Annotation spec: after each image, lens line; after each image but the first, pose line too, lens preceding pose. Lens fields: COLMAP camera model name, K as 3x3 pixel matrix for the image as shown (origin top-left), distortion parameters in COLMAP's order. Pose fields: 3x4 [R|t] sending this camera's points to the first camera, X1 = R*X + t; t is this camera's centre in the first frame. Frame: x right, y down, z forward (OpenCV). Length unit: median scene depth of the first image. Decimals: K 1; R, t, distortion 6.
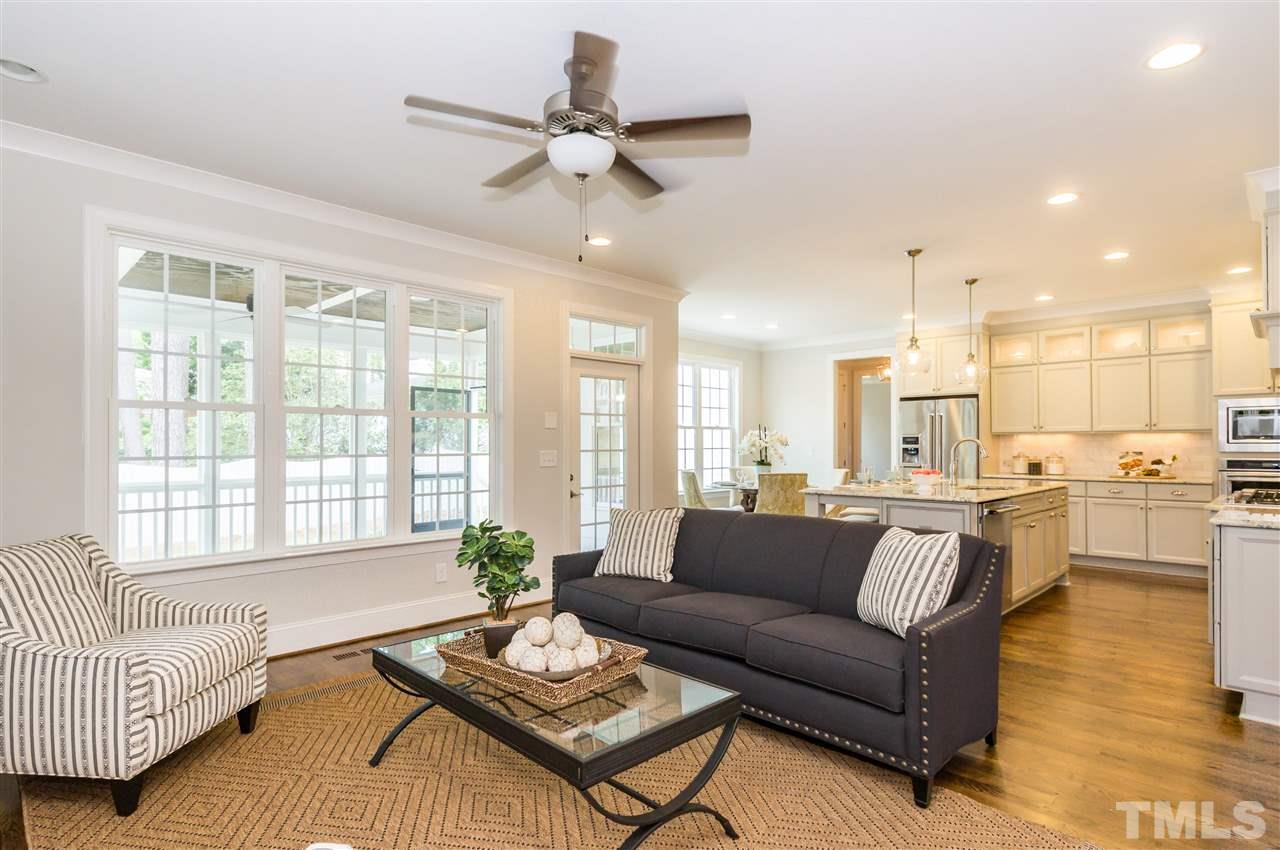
lens RADIAL K [[635.2, 0, 644.6], [0, 635.2, 436.7], [0, 0, 1]] dist [0.013796, 0.000010]
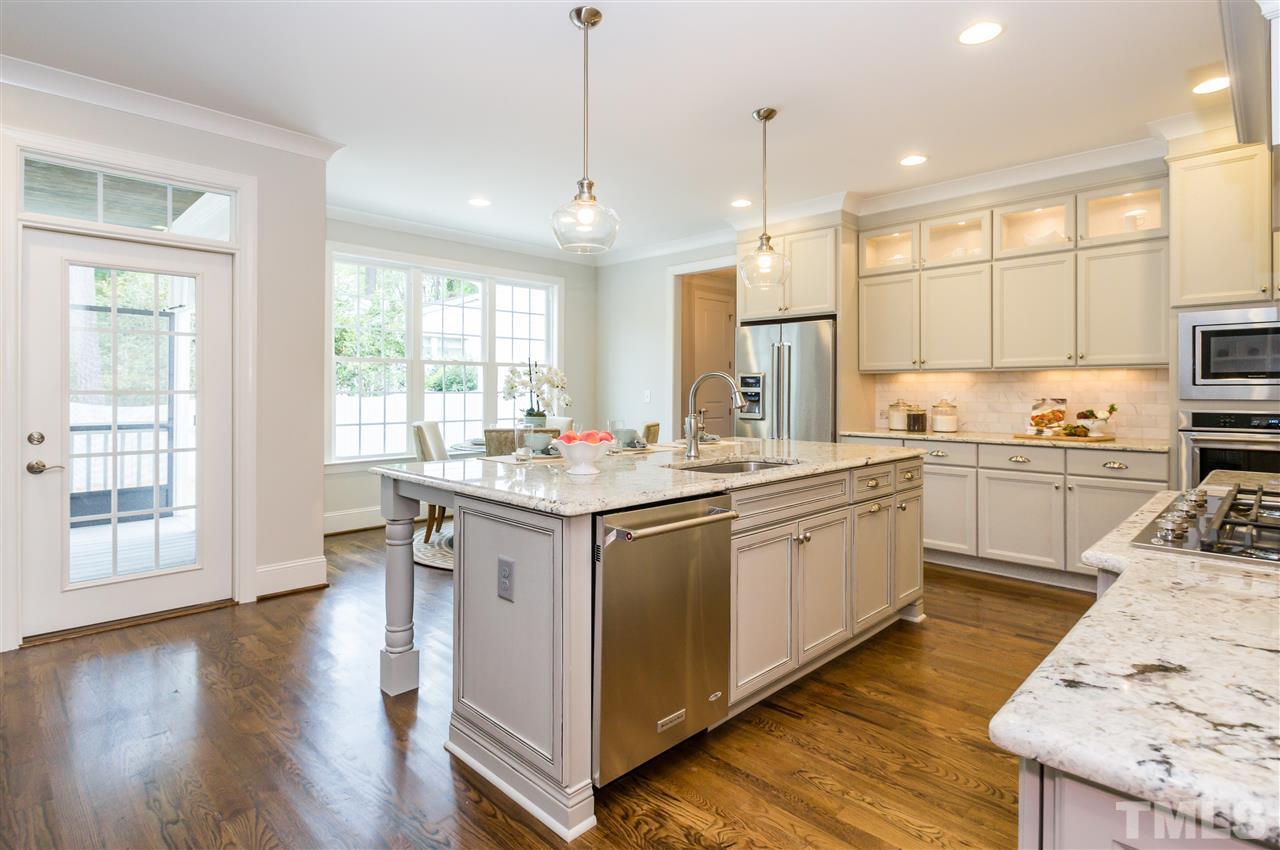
lens RADIAL K [[635.2, 0, 621.0], [0, 635.2, 386.4], [0, 0, 1]] dist [0.013796, 0.000010]
pose [[0.999908, 0.004683, -0.012756, 0.328733], [-0.004608, 0.999972, 0.005897, 0.009051], [0.012783, -0.005838, 0.999901, 0.338773]]
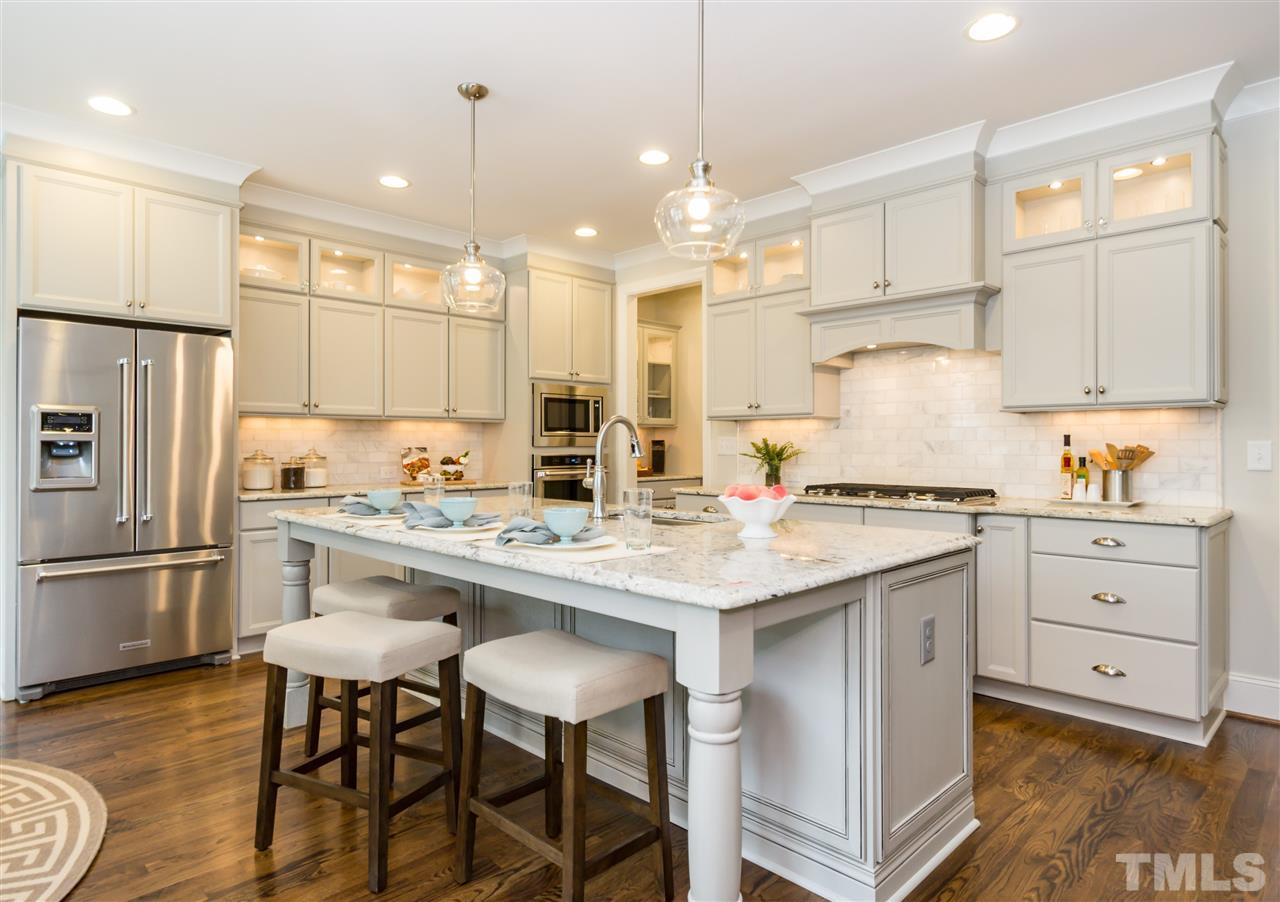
lens RADIAL K [[727.8, 0, 650.5], [0, 727.8, 451.0], [0, 0, 1]] dist [-0.007072, -0.000875]
pose [[0.004717, -0.007169, 0.999963, -0.029320], [-0.015258, 0.999857, 0.007240, 0.017726], [-0.999872, -0.015292, 0.004607, 0.740125]]
